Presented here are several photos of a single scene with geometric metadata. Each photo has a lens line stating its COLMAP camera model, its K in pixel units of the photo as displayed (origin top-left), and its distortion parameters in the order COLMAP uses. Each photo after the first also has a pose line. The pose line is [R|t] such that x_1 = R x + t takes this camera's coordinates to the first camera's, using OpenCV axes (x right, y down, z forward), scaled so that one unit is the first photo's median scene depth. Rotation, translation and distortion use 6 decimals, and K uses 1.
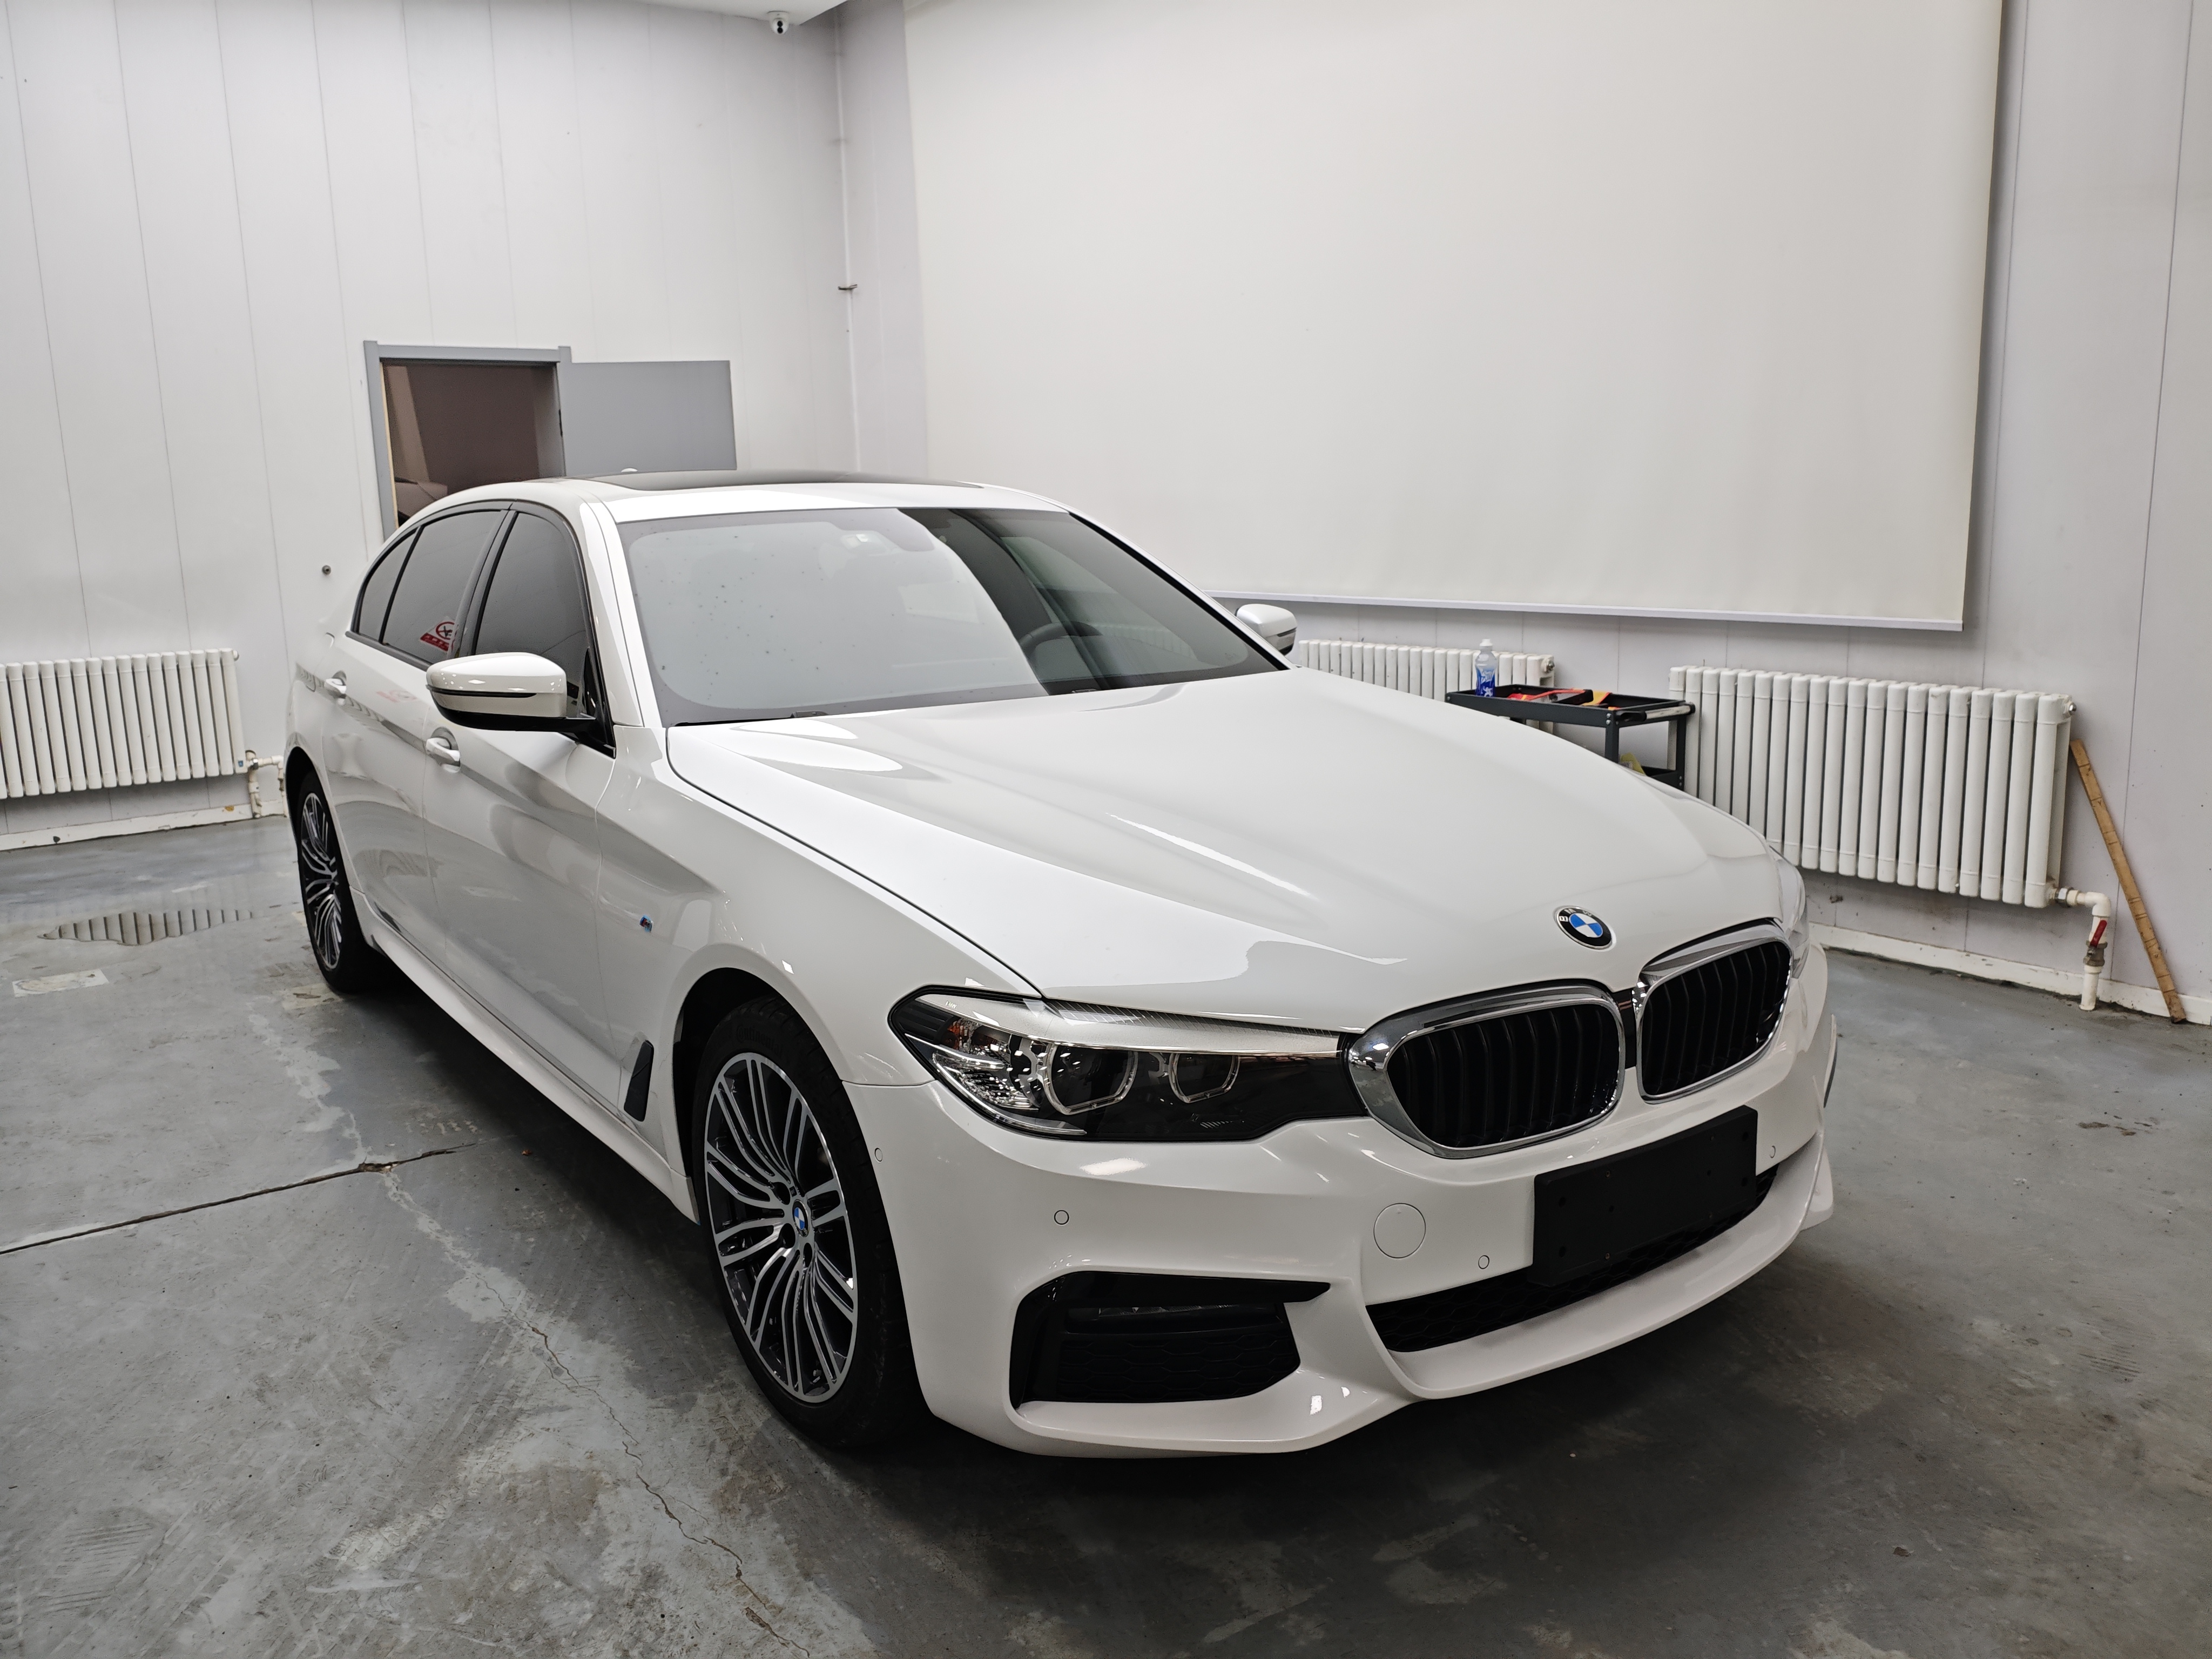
lens RADIAL K [[1703.3, 0, 1108.4], [0, 1703.3, 818.5], [0, 0, 1]] dist [0.042422, -0.068545]
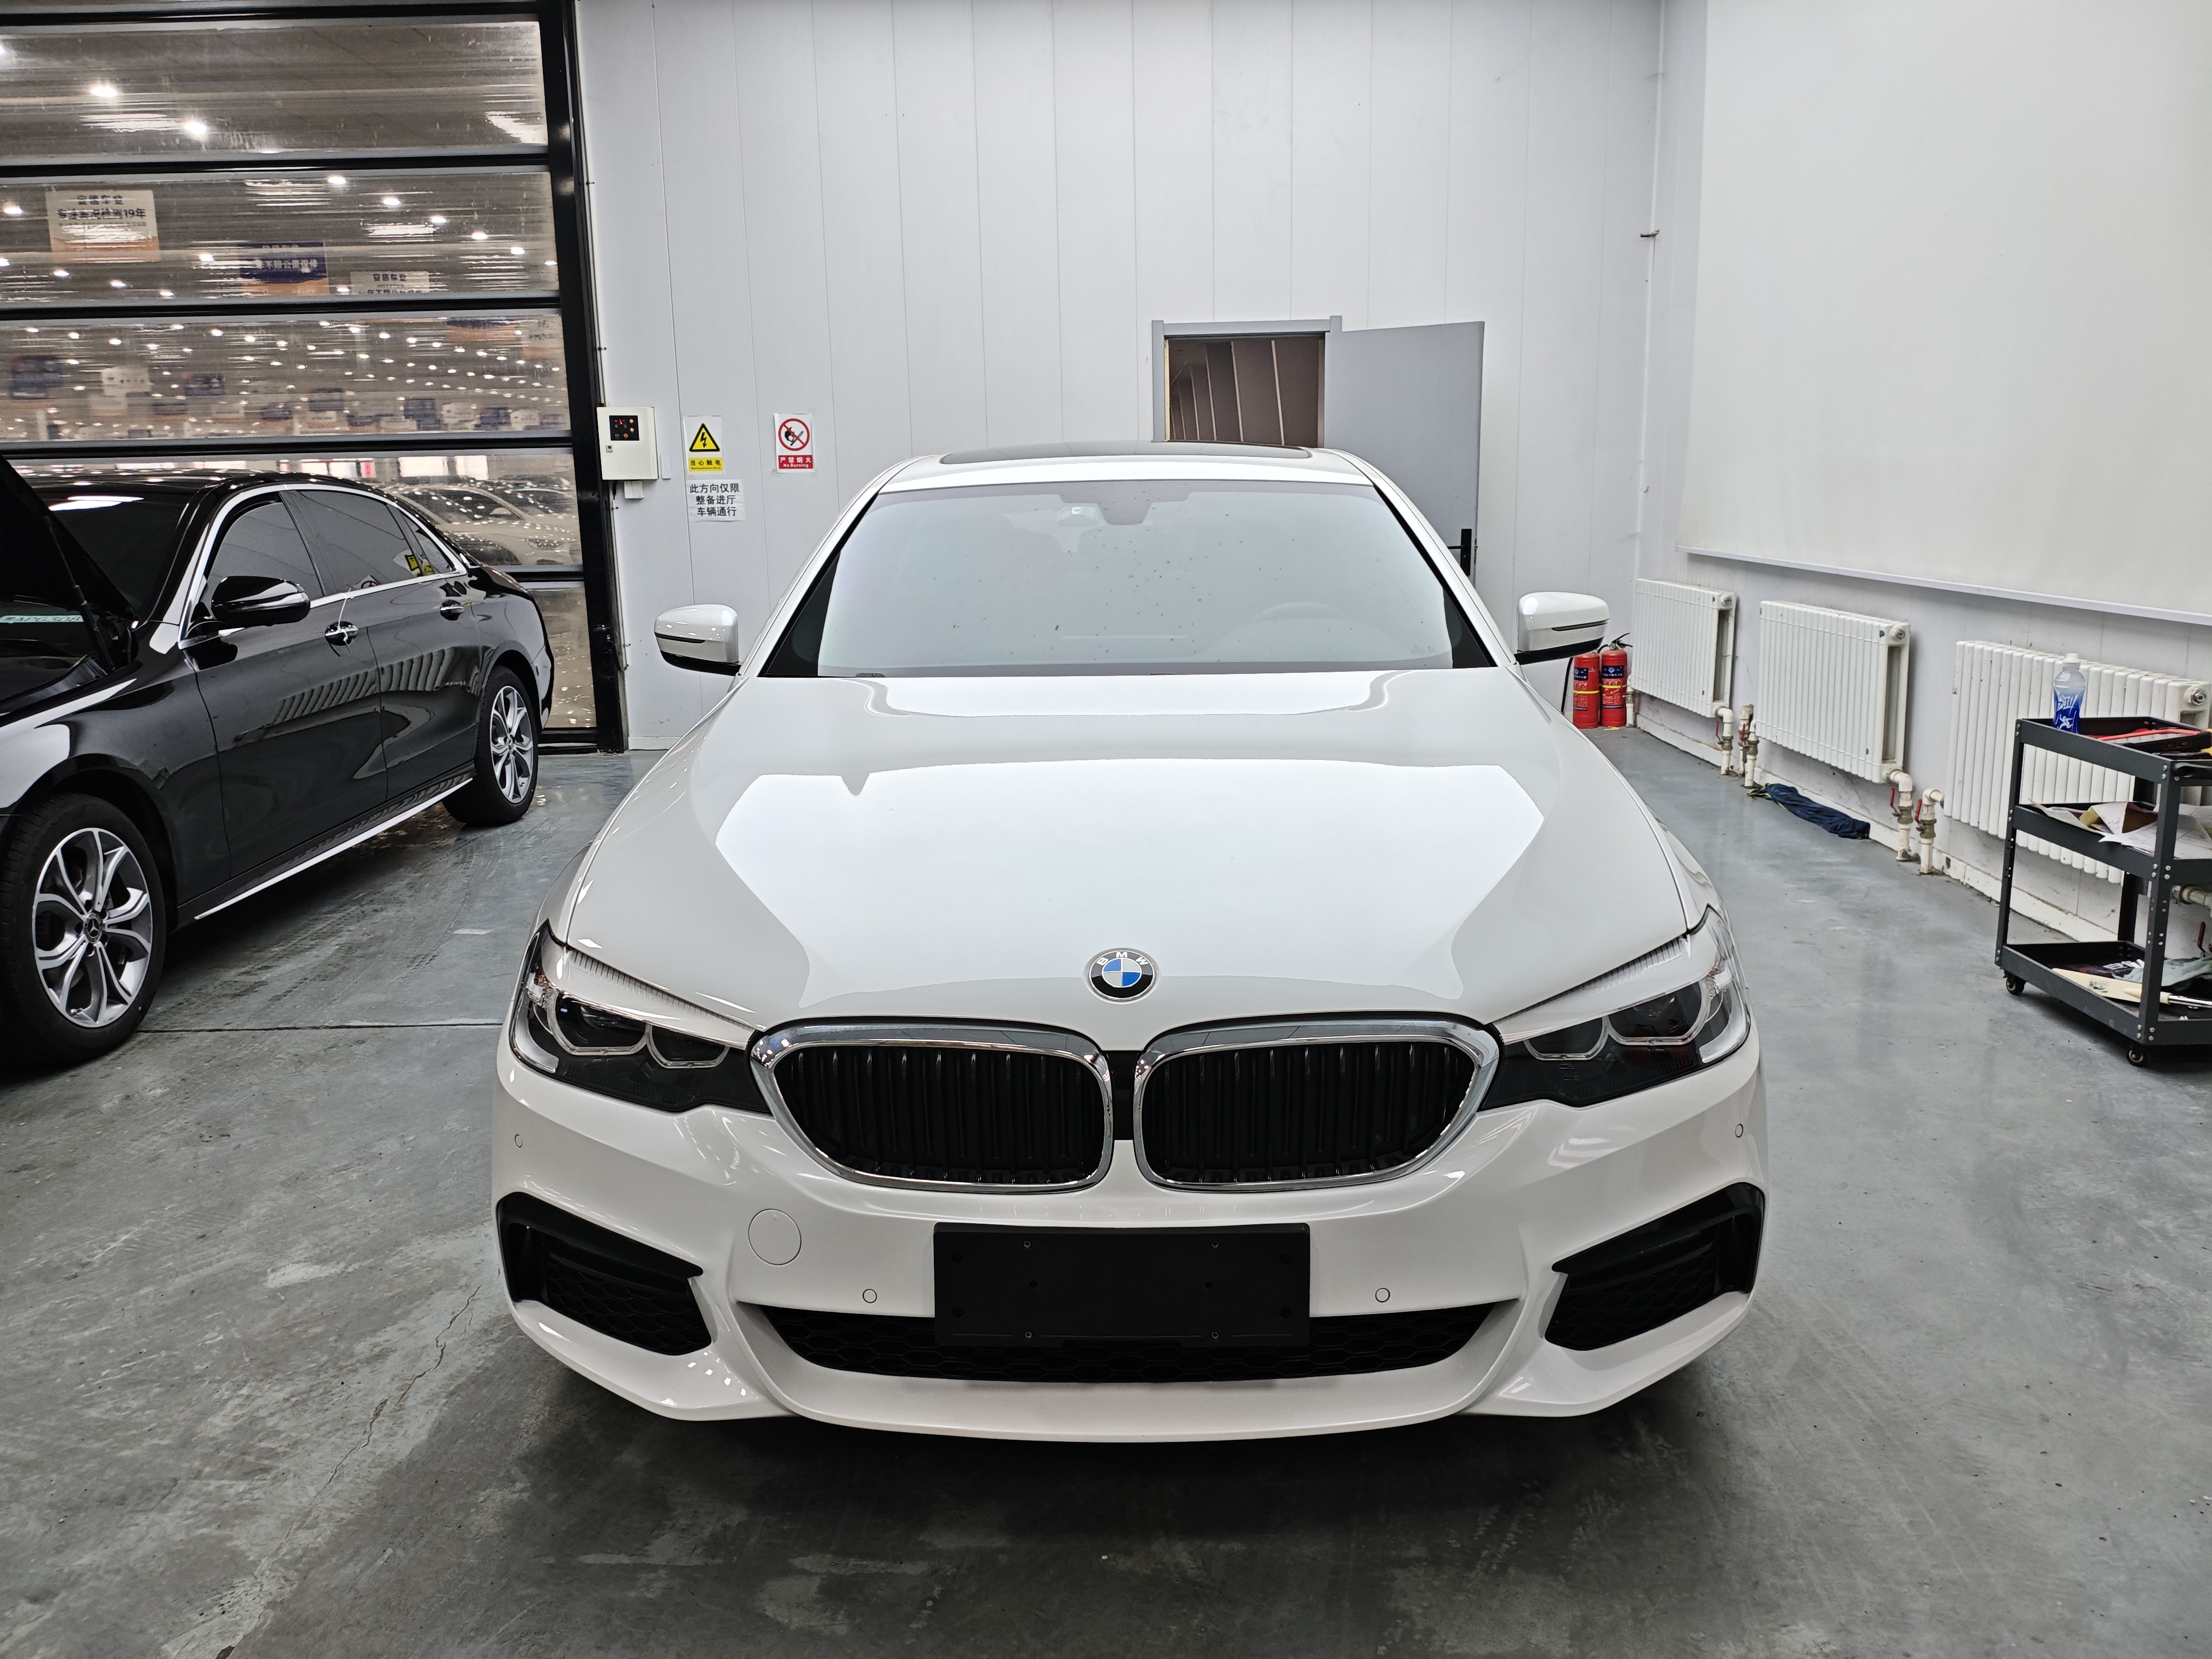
lens RADIAL K [[1703.3, 0, 1095.2], [0, 1703.3, 835.3], [0, 0, 1]] dist [0.042422, -0.068545]
pose [[0.806054, 0.129657, -0.577465, 0.783040], [-0.110468, 0.991521, 0.068427, -0.068378], [0.581441, 0.008636, 0.813543, 0.280562]]
